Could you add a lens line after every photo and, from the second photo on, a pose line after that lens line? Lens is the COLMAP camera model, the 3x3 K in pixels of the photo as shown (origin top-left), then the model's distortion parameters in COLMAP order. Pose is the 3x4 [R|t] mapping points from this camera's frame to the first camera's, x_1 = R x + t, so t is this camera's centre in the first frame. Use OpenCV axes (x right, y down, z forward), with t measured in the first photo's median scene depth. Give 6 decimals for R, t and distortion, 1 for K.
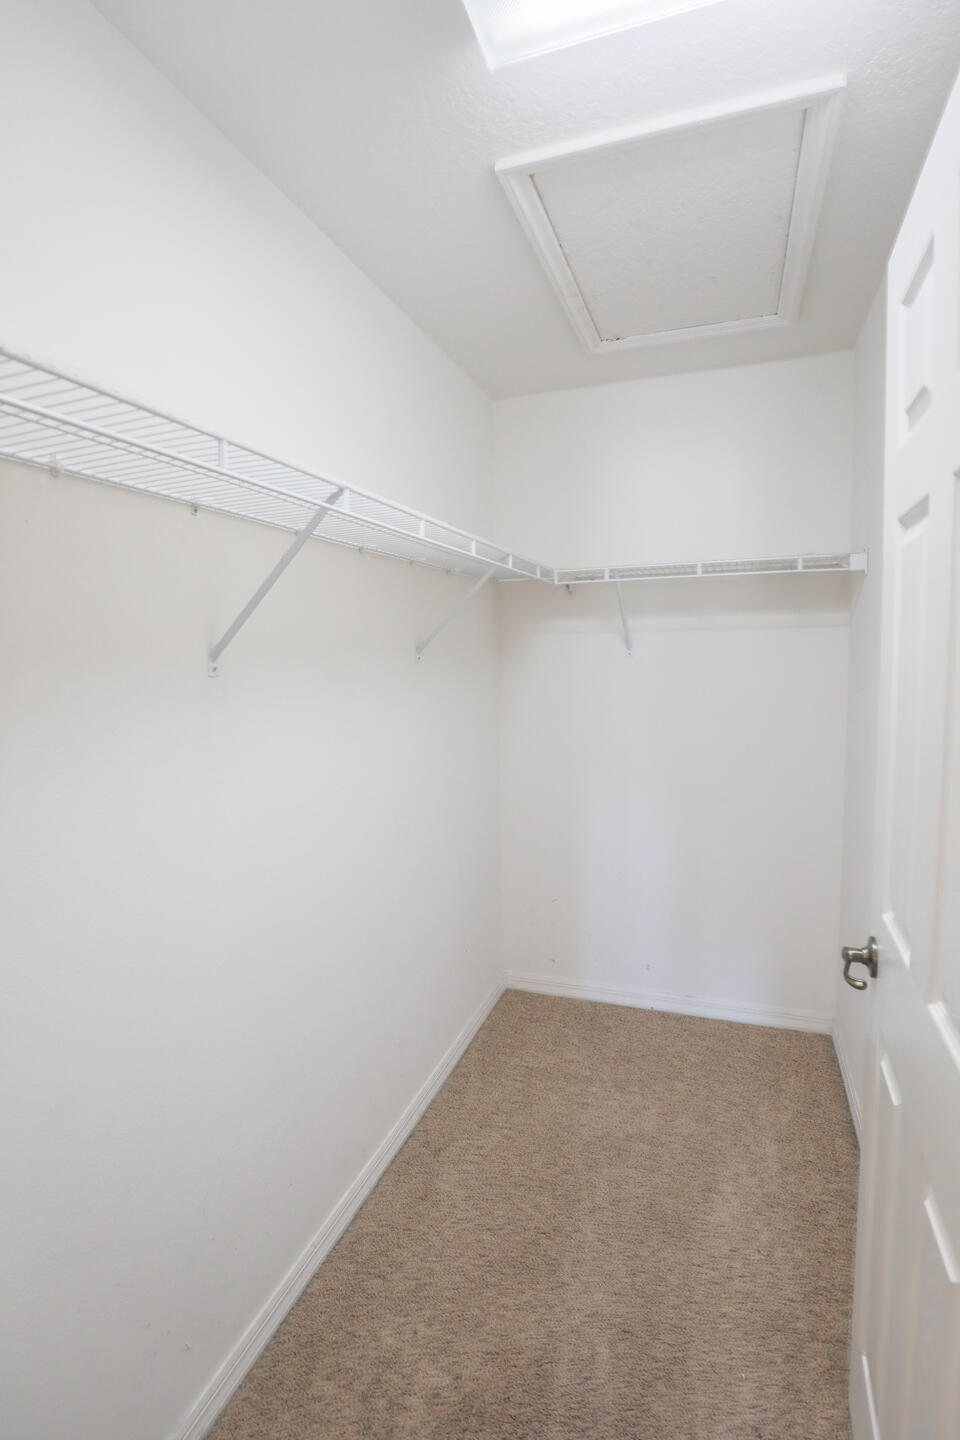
lens RADIAL K [[659.5, 0, 485.0], [0, 659.5, 721.1], [0, 0, 1]] dist [-0.039505, 0.009788]
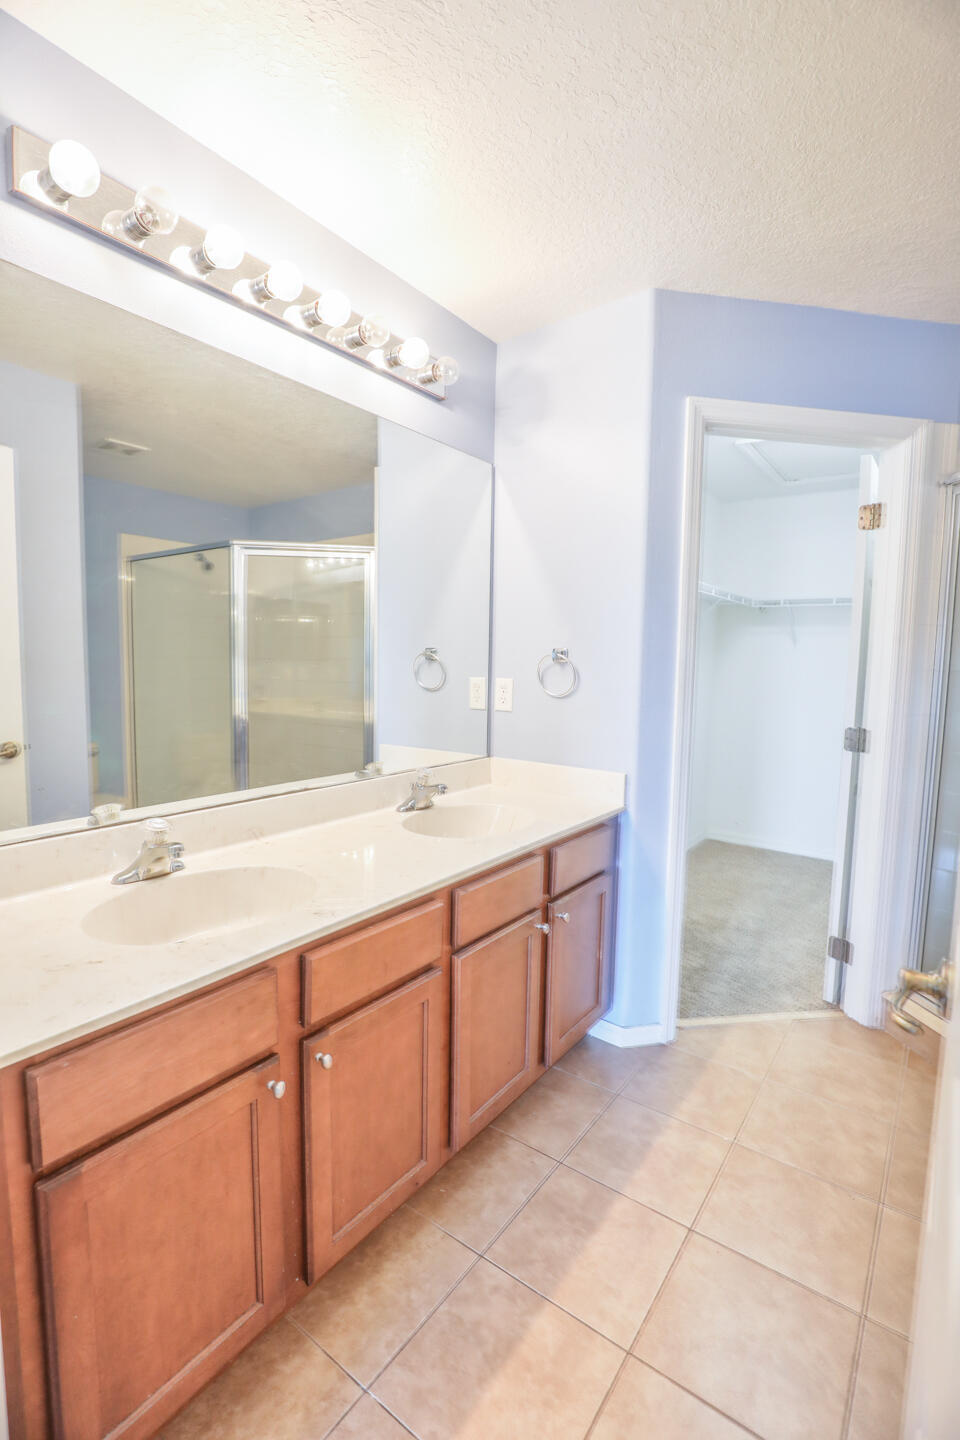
lens RADIAL K [[659.5, 0, 471.6], [0, 659.5, 723.8], [0, 0, 1]] dist [-0.039505, 0.009788]
pose [[0.953453, 0.065823, -0.294271, -0.093739], [-0.070763, 0.997474, -0.006158, 0.207540], [0.293122, 0.026695, 0.955702, -1.095333]]
